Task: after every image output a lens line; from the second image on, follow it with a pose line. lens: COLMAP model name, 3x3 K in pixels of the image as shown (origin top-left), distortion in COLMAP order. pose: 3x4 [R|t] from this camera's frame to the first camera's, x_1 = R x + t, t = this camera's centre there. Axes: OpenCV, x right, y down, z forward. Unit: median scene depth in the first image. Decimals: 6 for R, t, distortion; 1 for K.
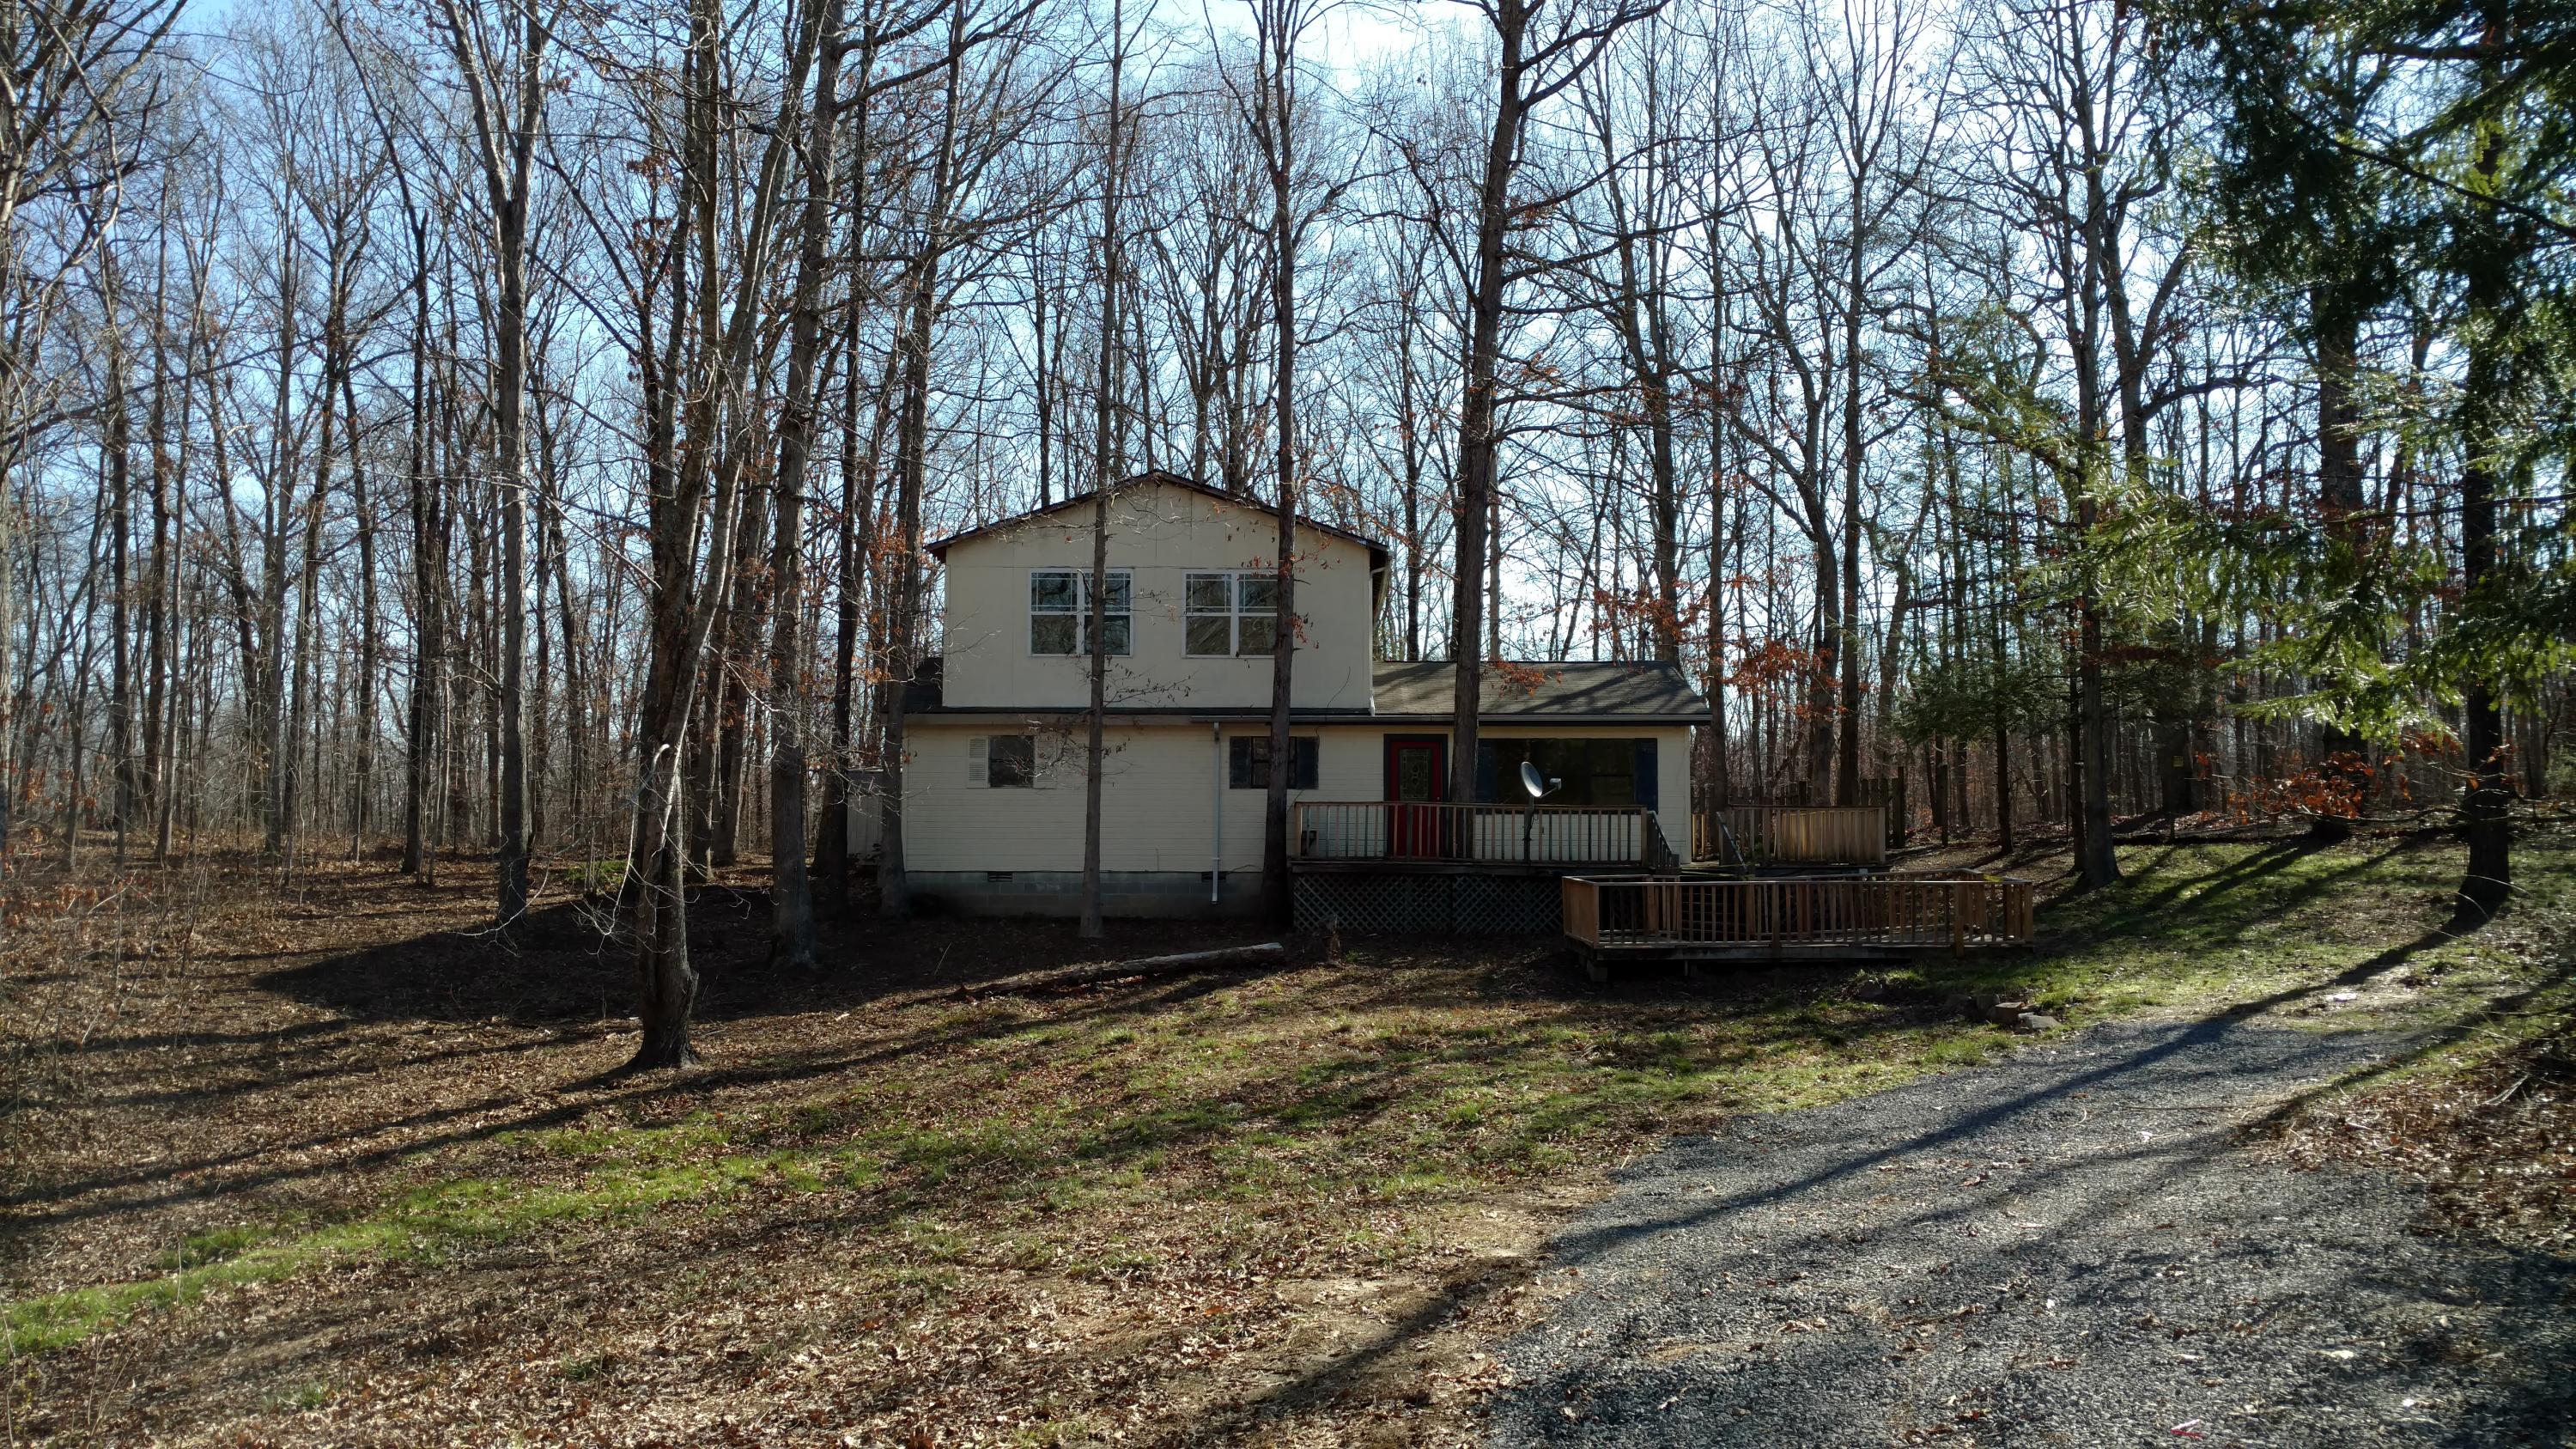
lens RADIAL K [[2040.7, 0, 1288.0], [0, 2040.7, 724.5], [0, 0, 1]] dist [0.003224, 0.007707]
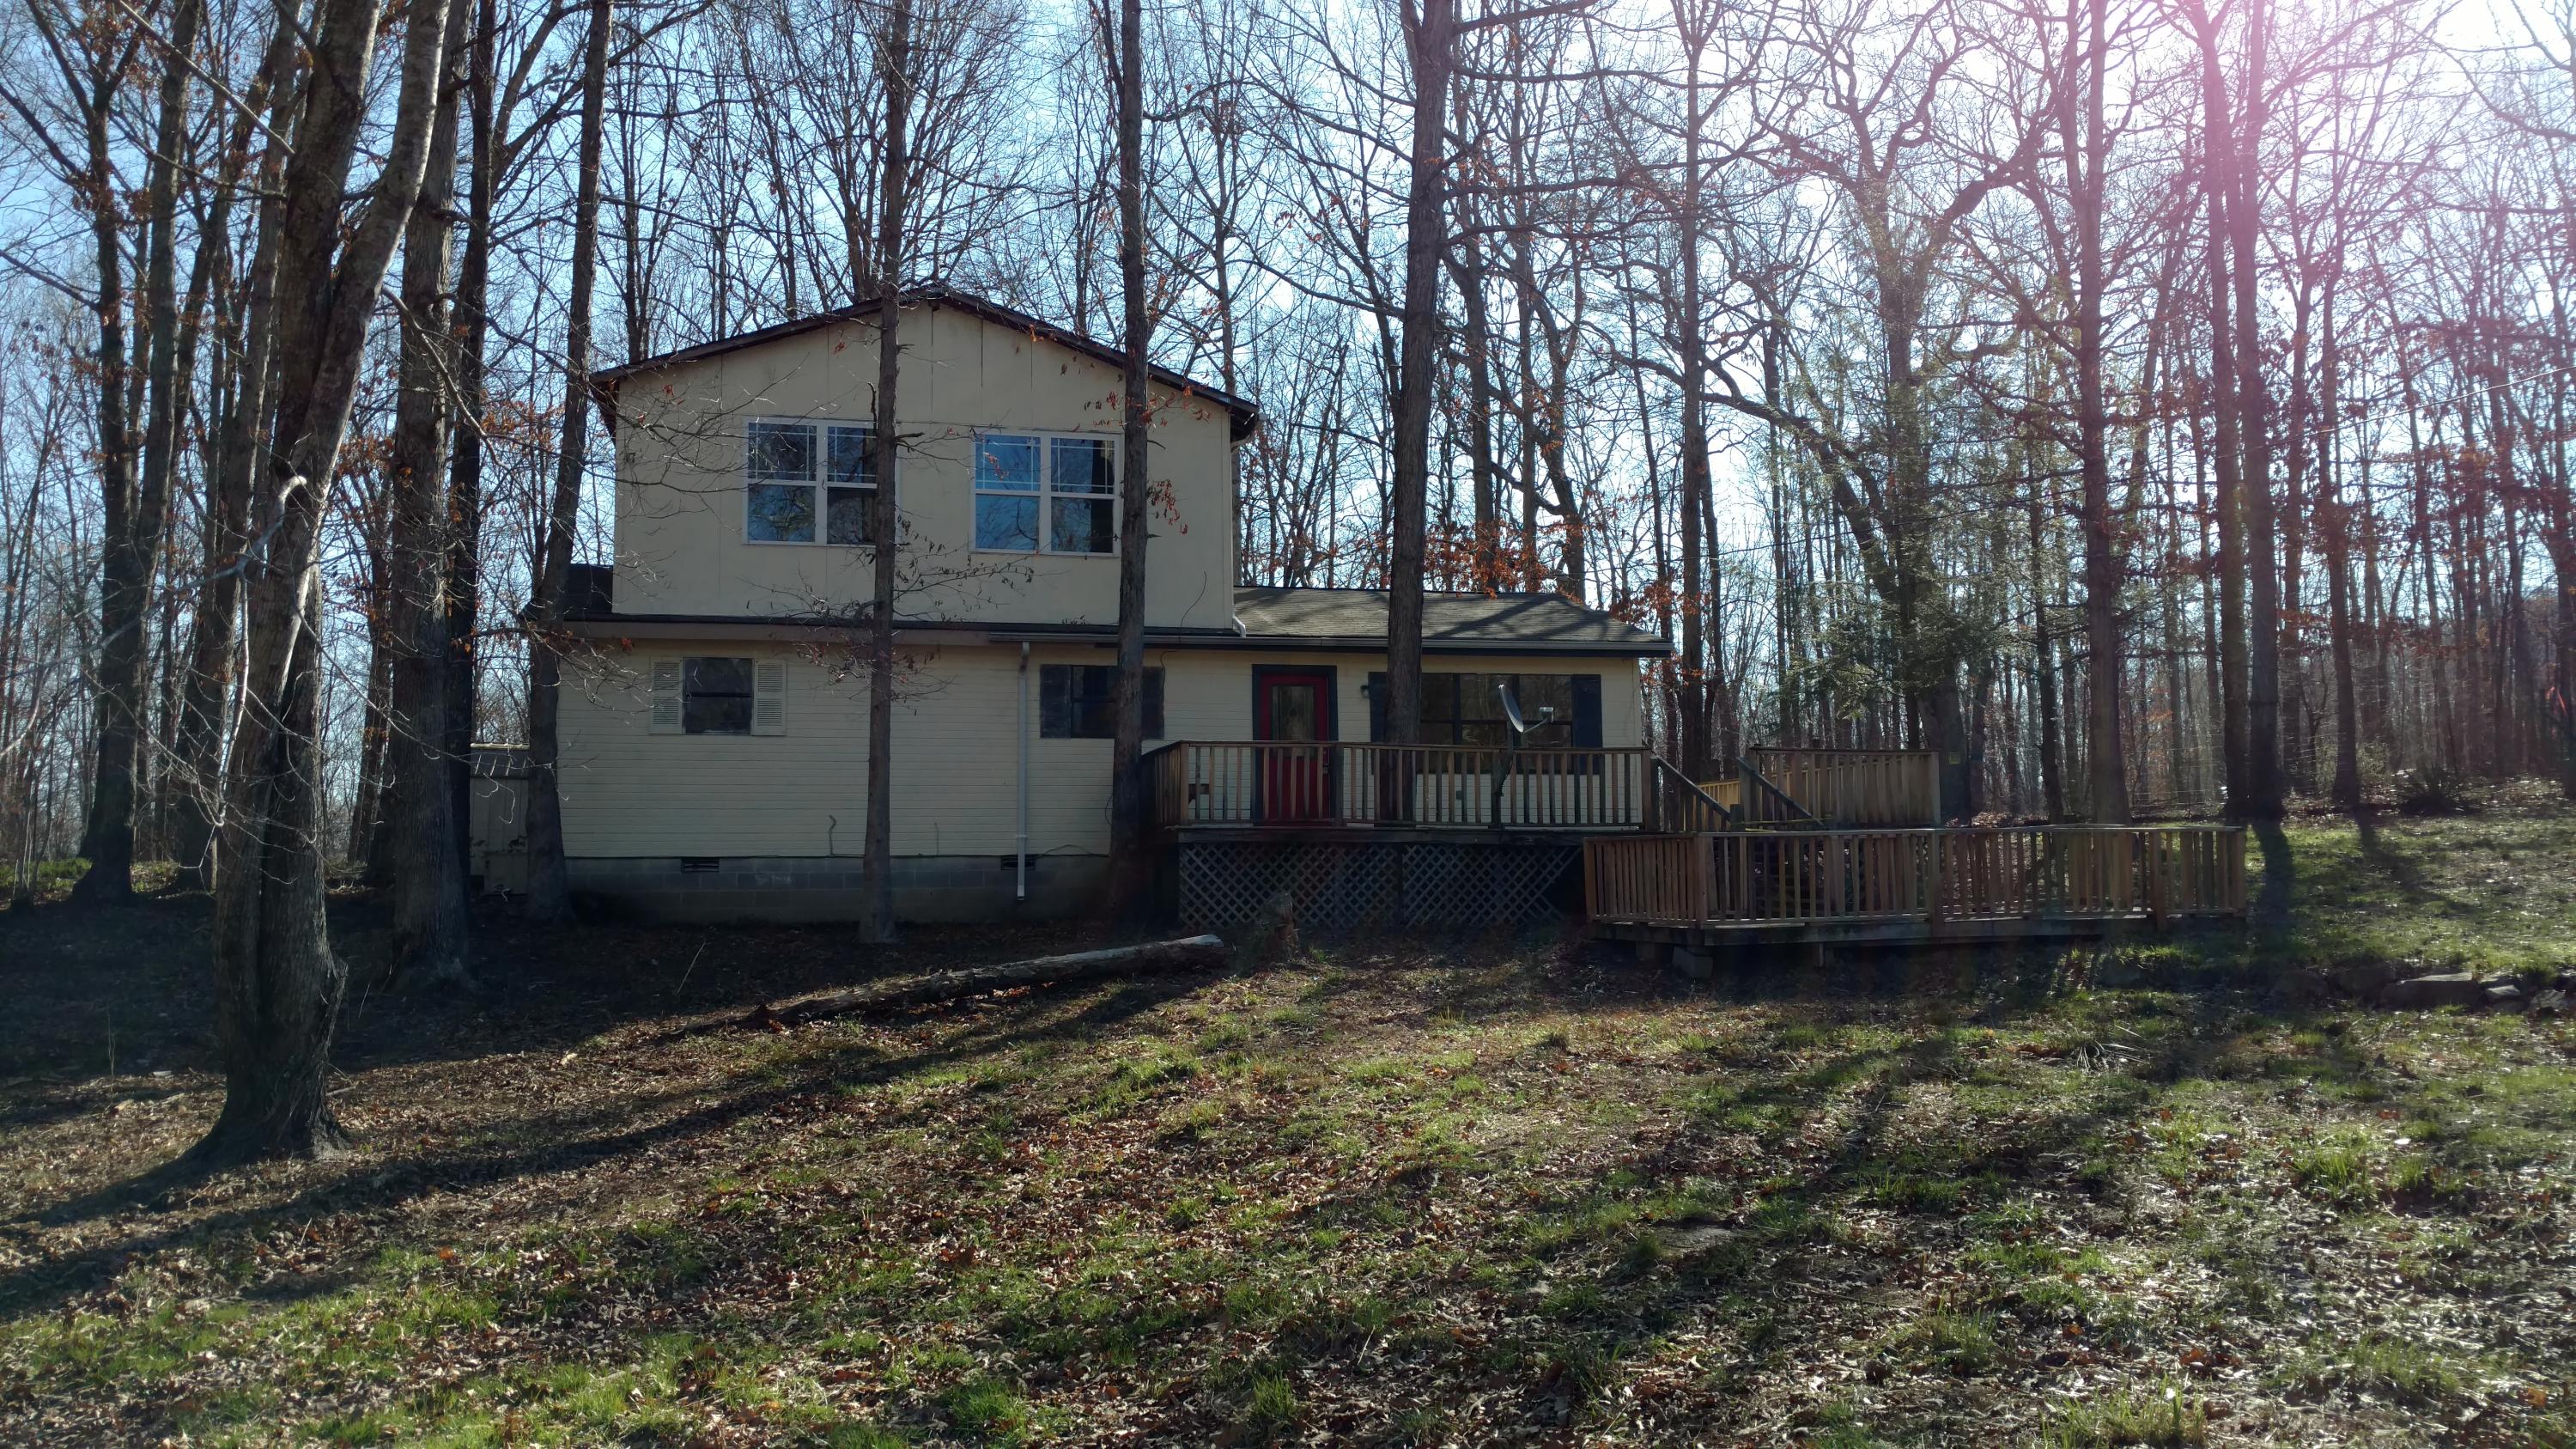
lens RADIAL K [[2040.7, 0, 1288.0], [0, 2040.7, 724.5], [0, 0, 1]] dist [0.003224, 0.007707]
pose [[0.969429, 0.008098, 0.245239, -0.129583], [0.000024, 0.999452, -0.033097, 0.054729], [-0.245373, 0.032091, 0.968898, 0.316901]]
